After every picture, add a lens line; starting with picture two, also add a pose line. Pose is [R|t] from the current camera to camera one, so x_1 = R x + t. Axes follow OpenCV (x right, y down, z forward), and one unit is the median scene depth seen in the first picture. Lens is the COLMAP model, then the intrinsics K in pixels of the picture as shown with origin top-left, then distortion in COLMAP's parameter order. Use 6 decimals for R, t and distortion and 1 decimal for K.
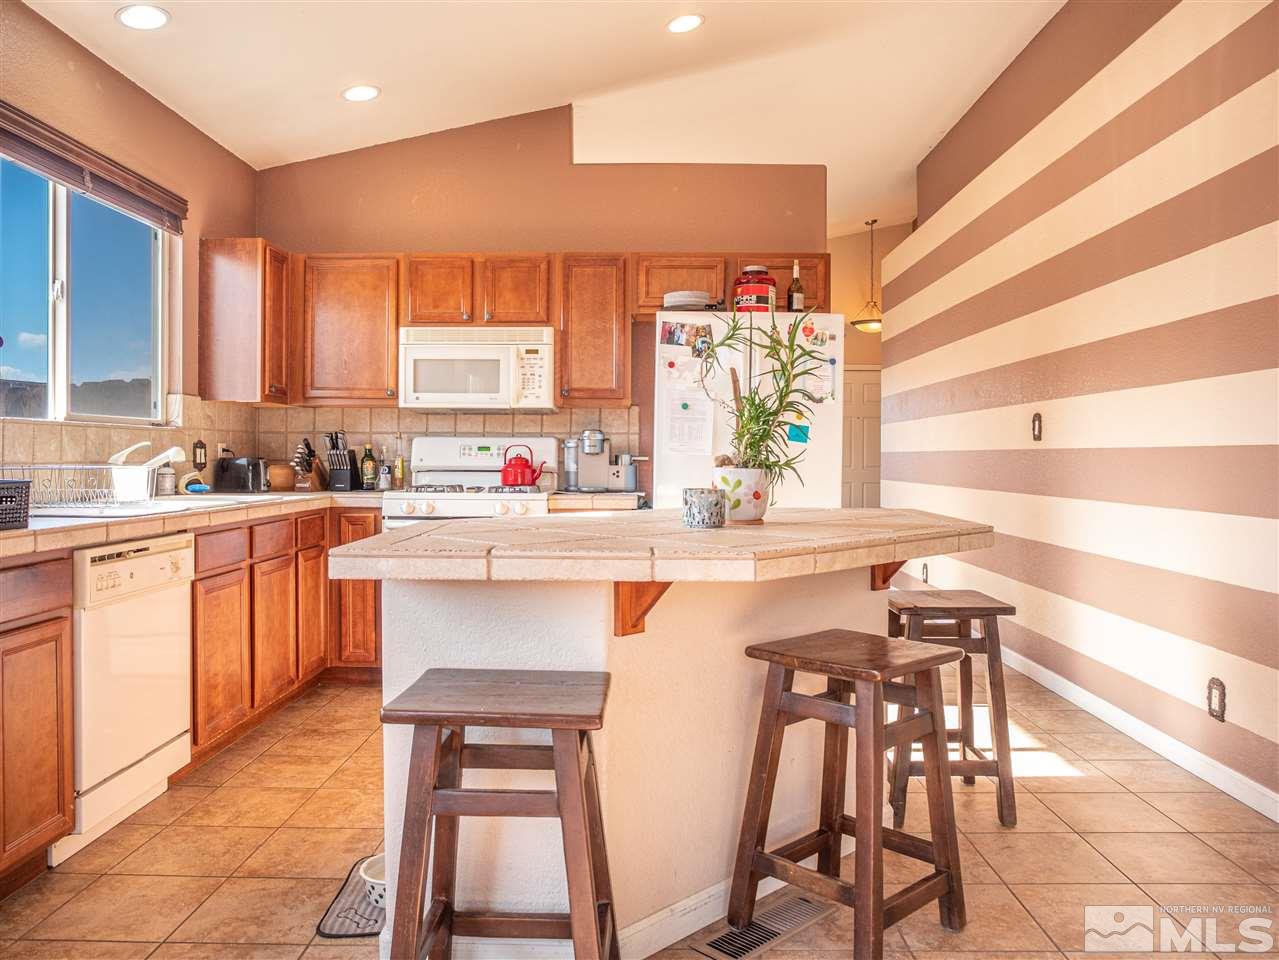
lens RADIAL K [[935.5, 0, 616.5], [0, 935.5, 470.1], [0, 0, 1]] dist [-0.071016, 0.045046]
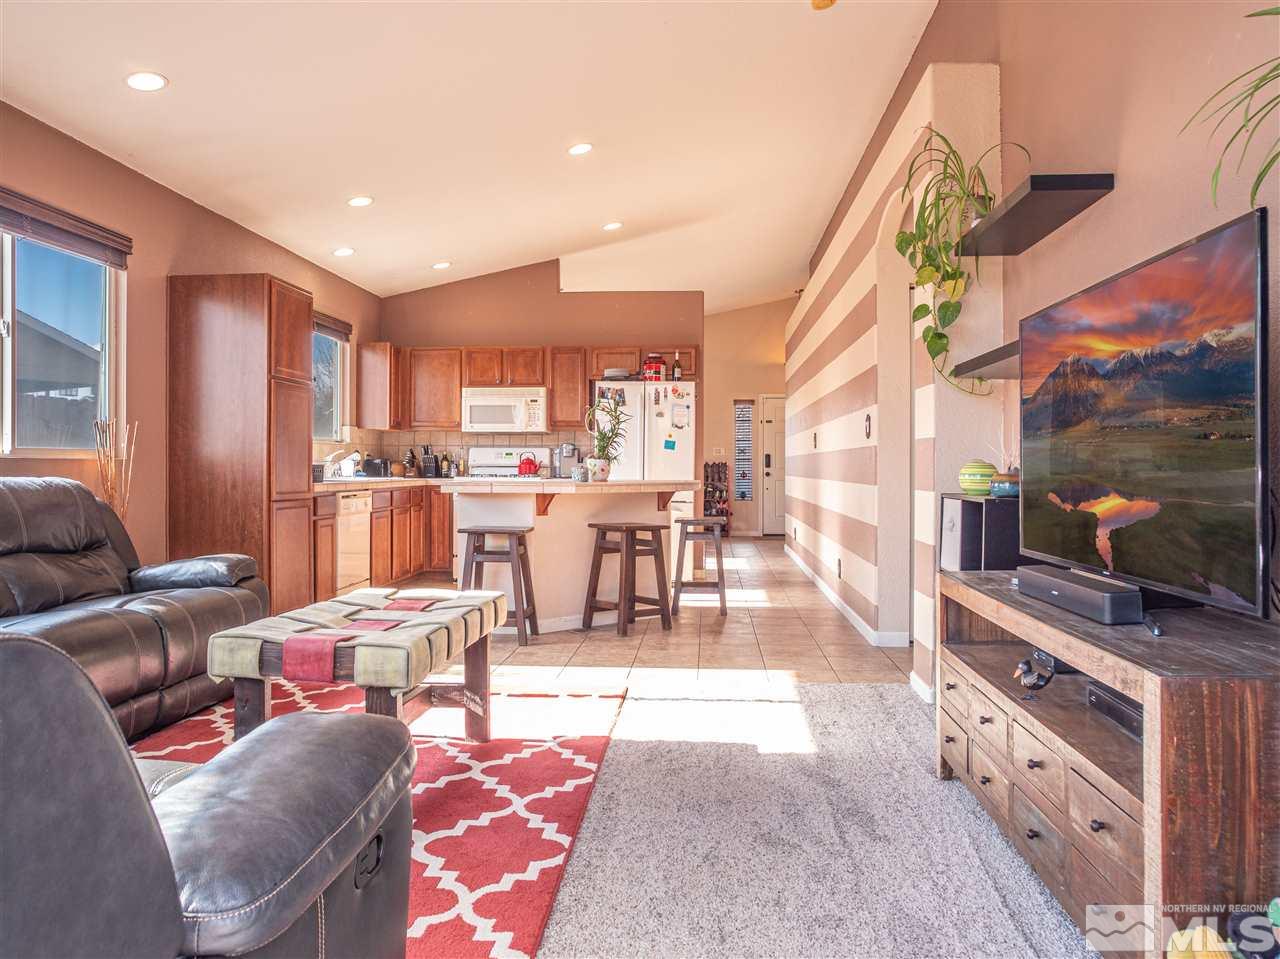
lens RADIAL K [[936.2, 0, 639.8], [0, 936.2, 472.5], [0, 0, 1]] dist [-0.071016, 0.045046]
pose [[0.999272, -0.002547, -0.038065, 0.185994], [0.002196, 0.999955, -0.009267, 0.030982], [0.038087, 0.009176, 0.999232, -0.822042]]
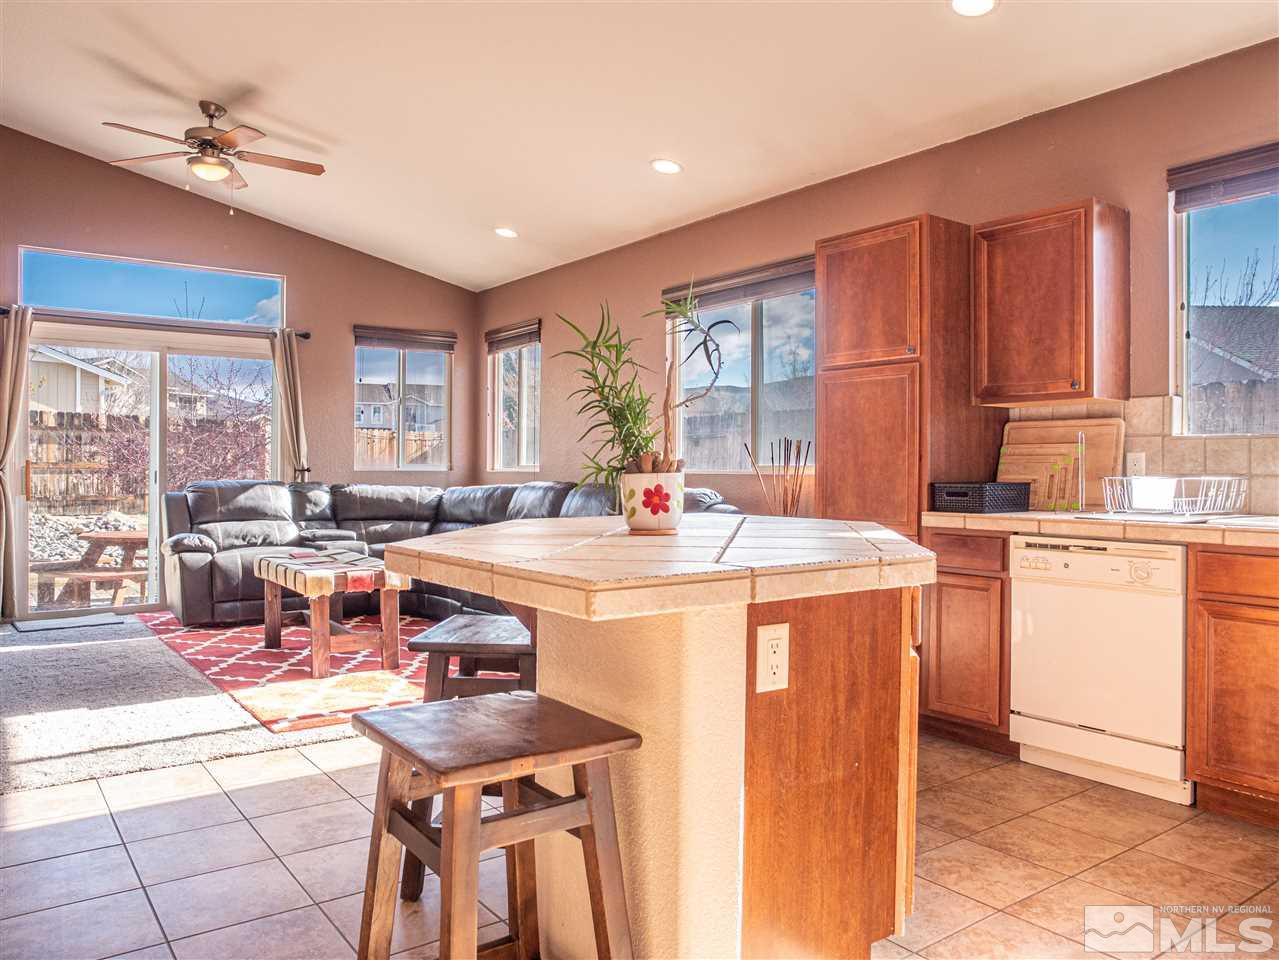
lens RADIAL K [[935.5, 0, 640.8], [0, 935.5, 473.9], [0, 0, 1]] dist [-0.071016, 0.045046]
pose [[-0.787876, -0.002361, -0.615829, 0.422885], [-0.010067, 0.999908, 0.009046, -0.007386], [0.615752, 0.013327, -0.787828, 1.028860]]
